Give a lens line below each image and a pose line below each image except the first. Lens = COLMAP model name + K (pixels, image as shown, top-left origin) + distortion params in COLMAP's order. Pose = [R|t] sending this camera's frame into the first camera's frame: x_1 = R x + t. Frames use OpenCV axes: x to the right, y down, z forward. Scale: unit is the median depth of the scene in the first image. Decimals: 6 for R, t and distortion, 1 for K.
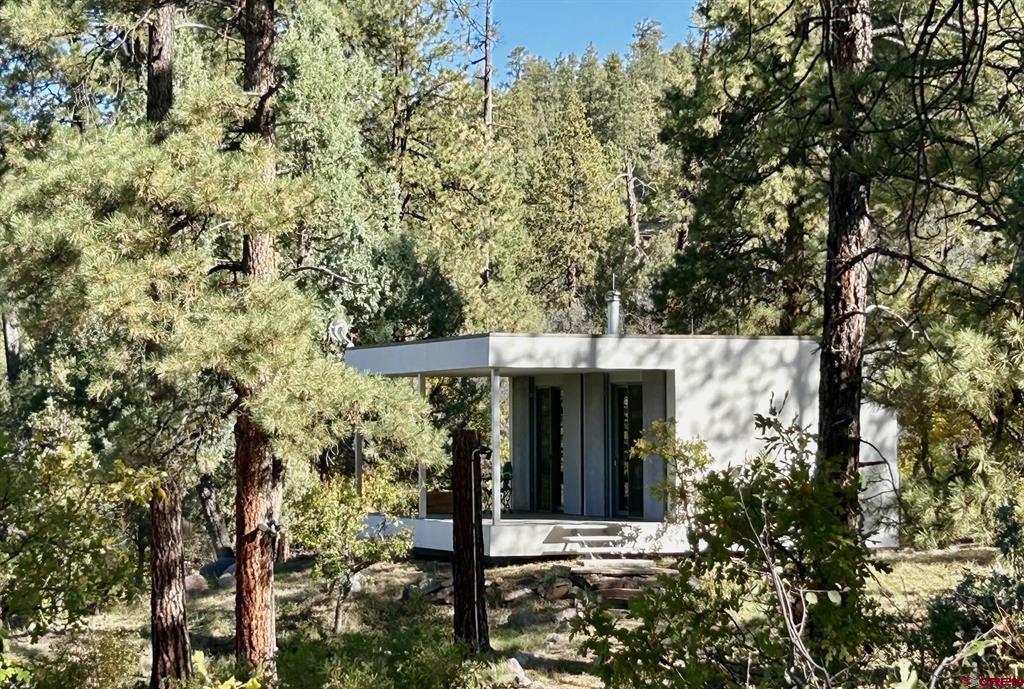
lens RADIAL K [[2456.3, 0, 511.3], [0, 2456.3, 419.4], [0, 0, 1]] dist [0.083257, 0.537647]
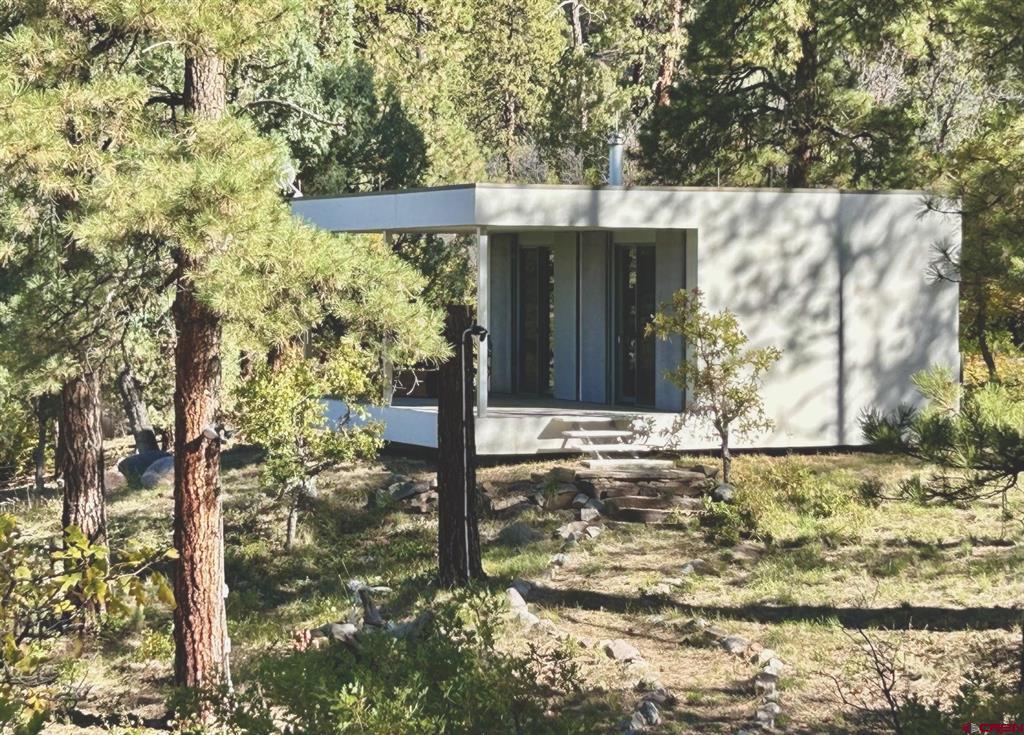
lens RADIAL K [[2637.1, 0, 512.0], [0, 2637.1, 367.5], [0, 0, 1]] dist [0.166560, -0.371228]
pose [[0.999597, 0.005238, 0.027903, -0.020703], [-0.006301, 0.999251, 0.038173, -0.007339], [-0.027683, -0.038333, 0.998881, 0.114817]]
